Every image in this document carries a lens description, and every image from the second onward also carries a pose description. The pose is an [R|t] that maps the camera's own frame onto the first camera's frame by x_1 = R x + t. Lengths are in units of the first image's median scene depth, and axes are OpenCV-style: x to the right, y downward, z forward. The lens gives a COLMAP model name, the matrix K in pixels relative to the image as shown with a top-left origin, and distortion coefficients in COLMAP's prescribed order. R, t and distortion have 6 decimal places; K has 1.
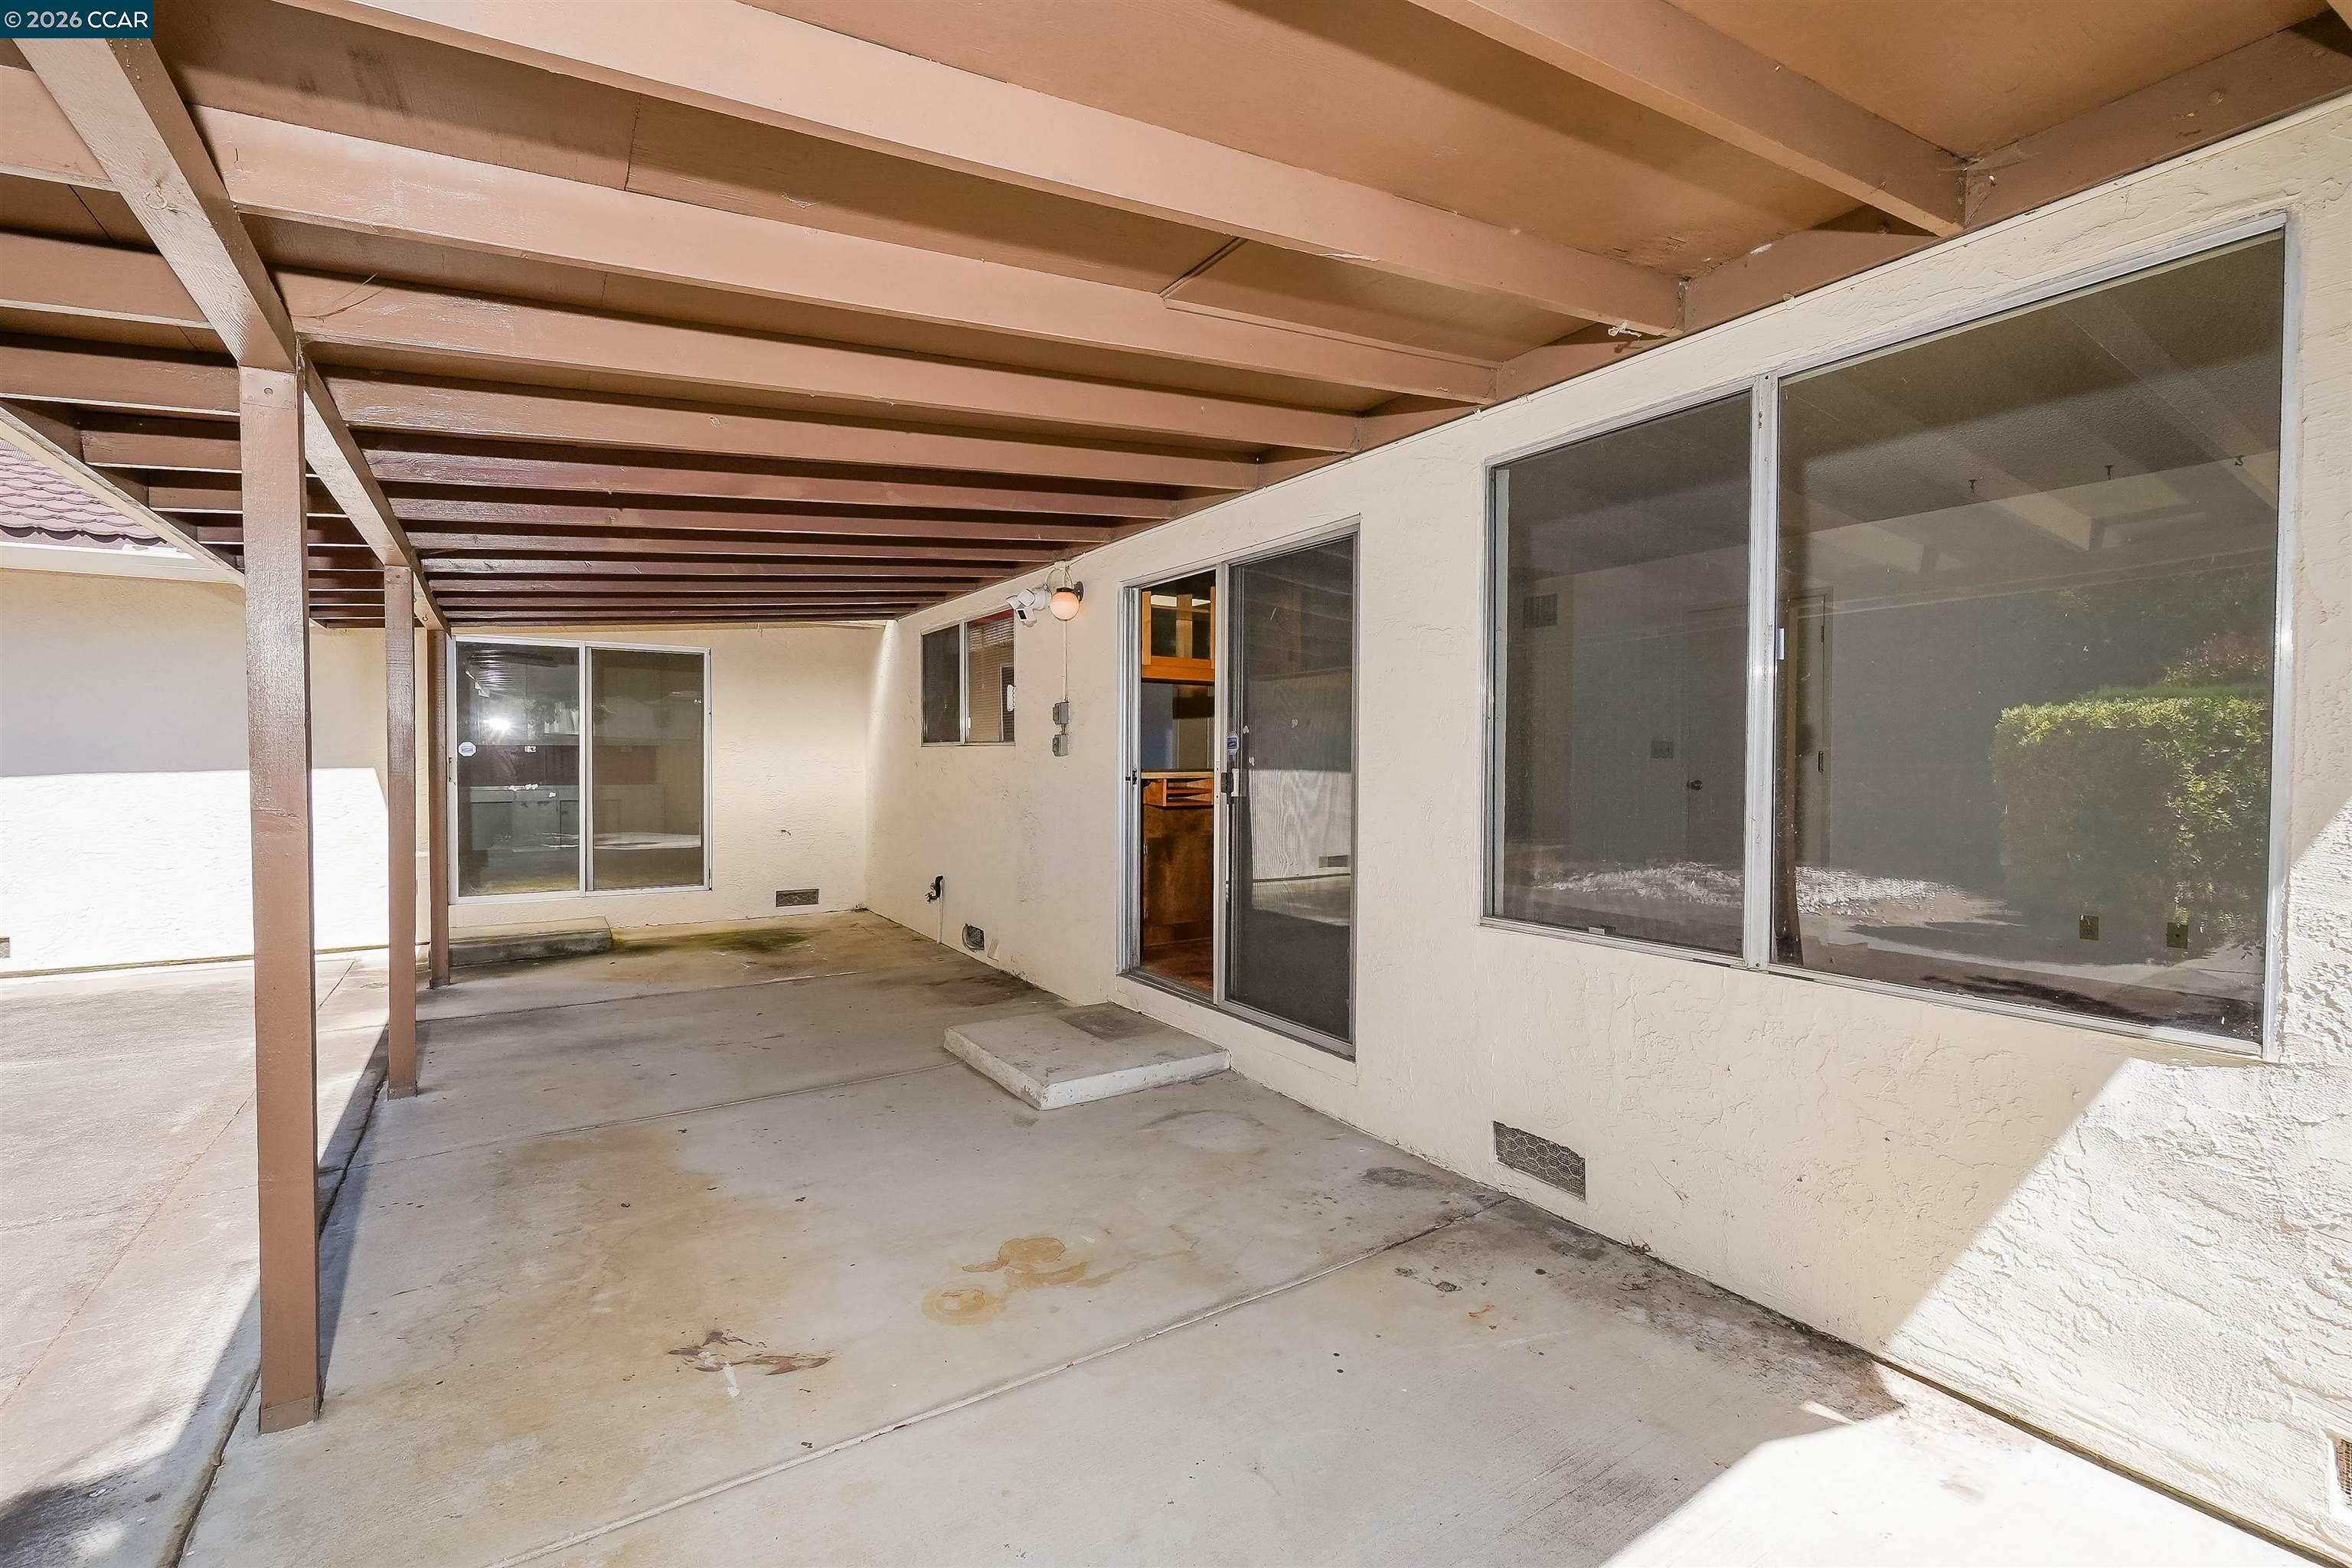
lens RADIAL K [[1025.8, 0, 1172.1], [0, 1025.8, 776.6], [0, 0, 1]] dist [-0.009993, 0.004967]
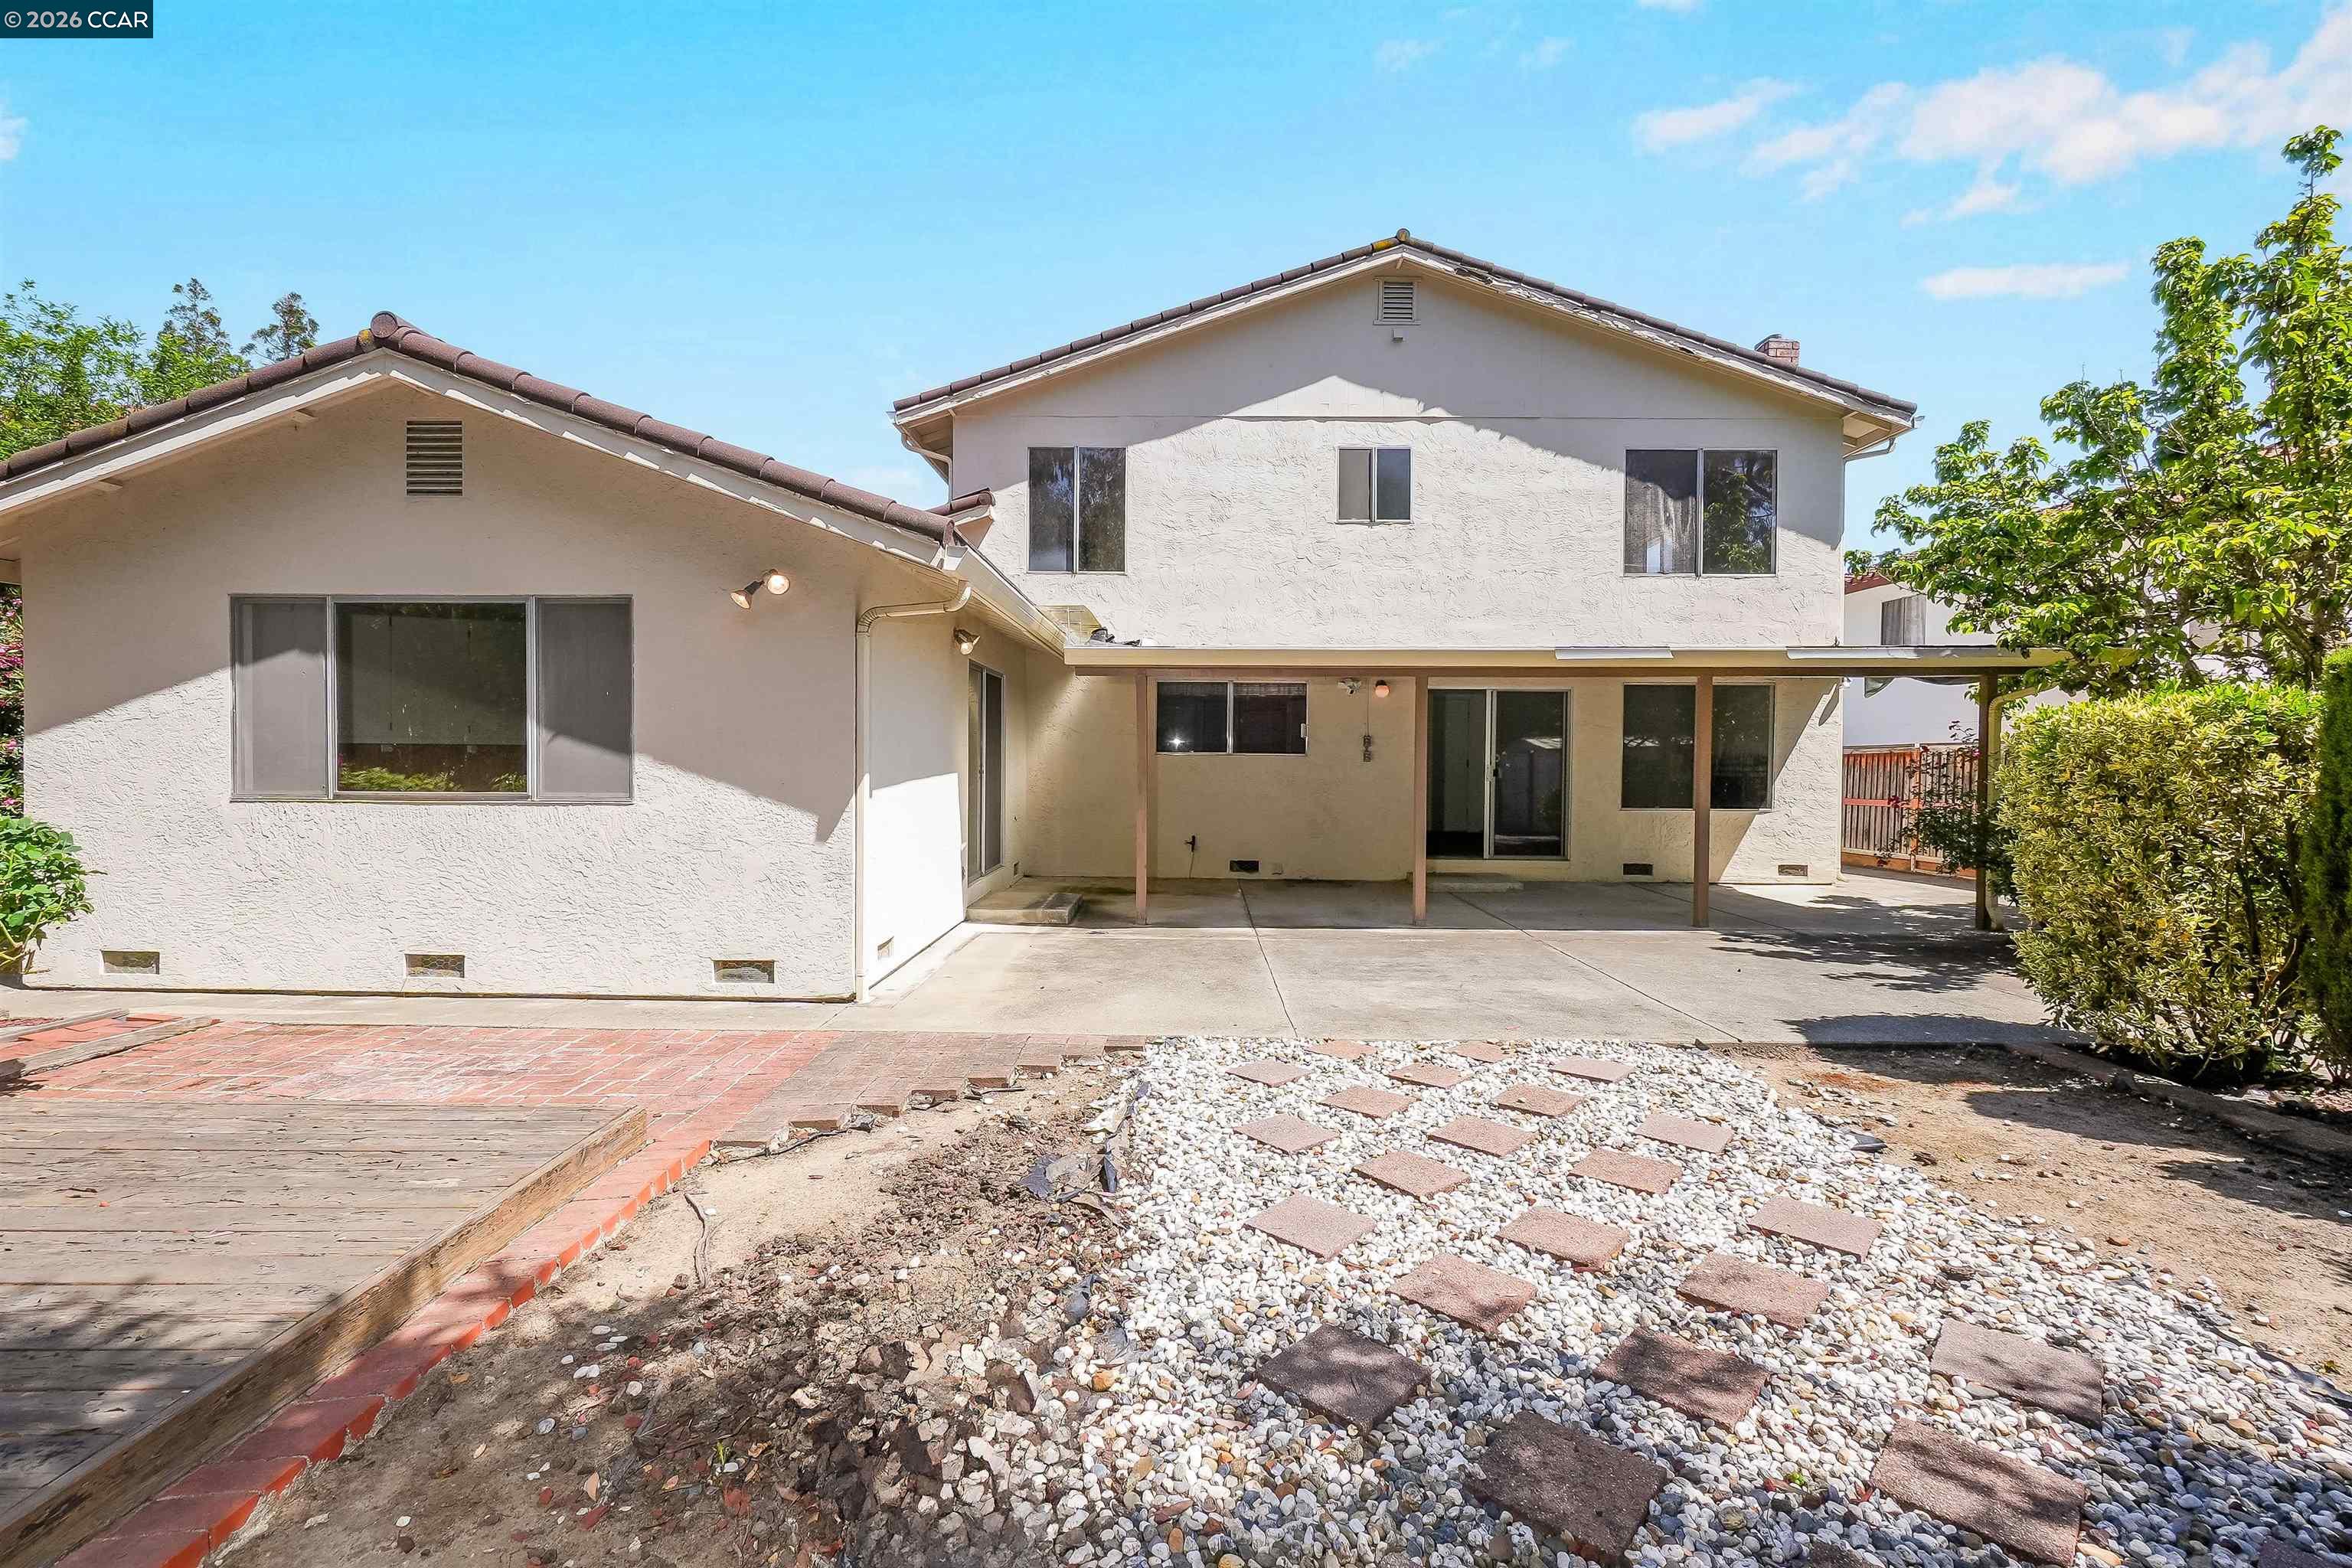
lens RADIAL K [[1025.8, 0, 1172.1], [0, 1025.8, 776.6], [0, 0, 1]] dist [-0.009993, 0.004967]
pose [[0.550353, -0.016824, 0.834763, -2.940165], [0.007822, 0.999857, 0.014994, -0.034490], [-0.834896, -0.001723, 0.550405, 0.268871]]
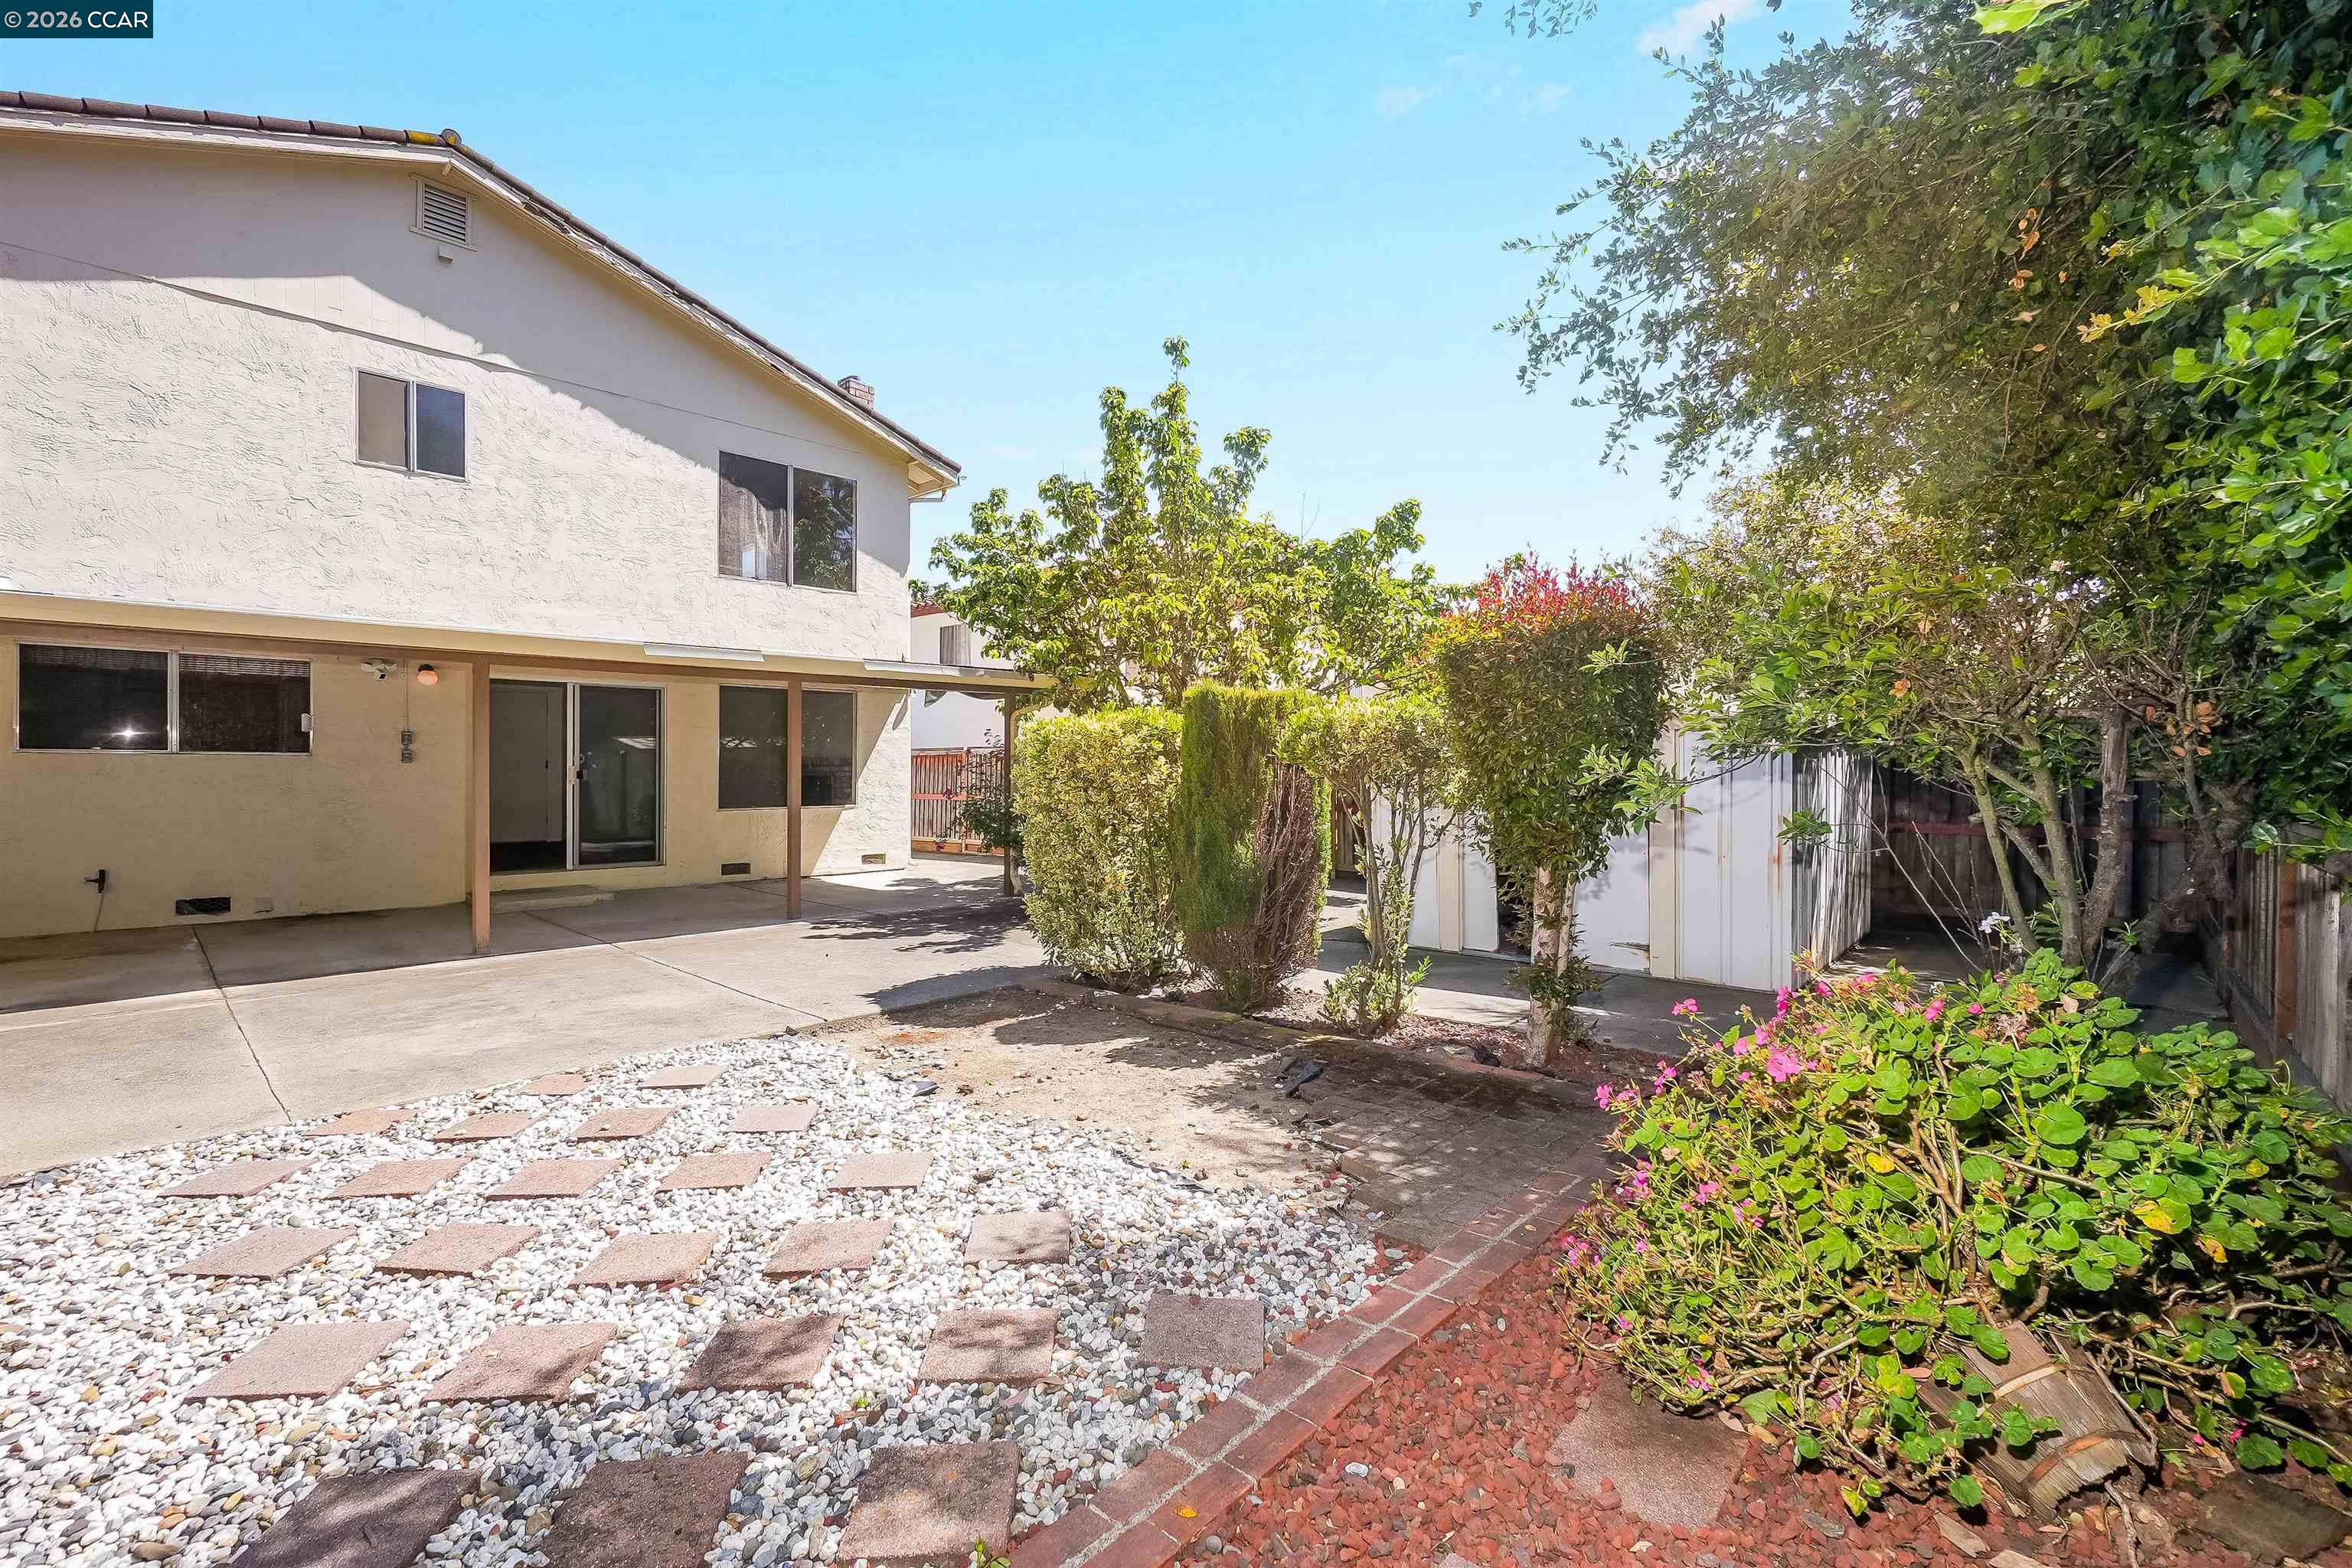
lens RADIAL K [[1025.8, 0, 1172.1], [0, 1025.8, 776.6], [0, 0, 1]] dist [-0.009993, 0.004967]
pose [[-0.239134, -0.018307, 0.970814, -2.937210], [0.006010, 0.999775, 0.020333, -0.034149], [-0.970968, 0.010697, -0.238970, 0.248880]]
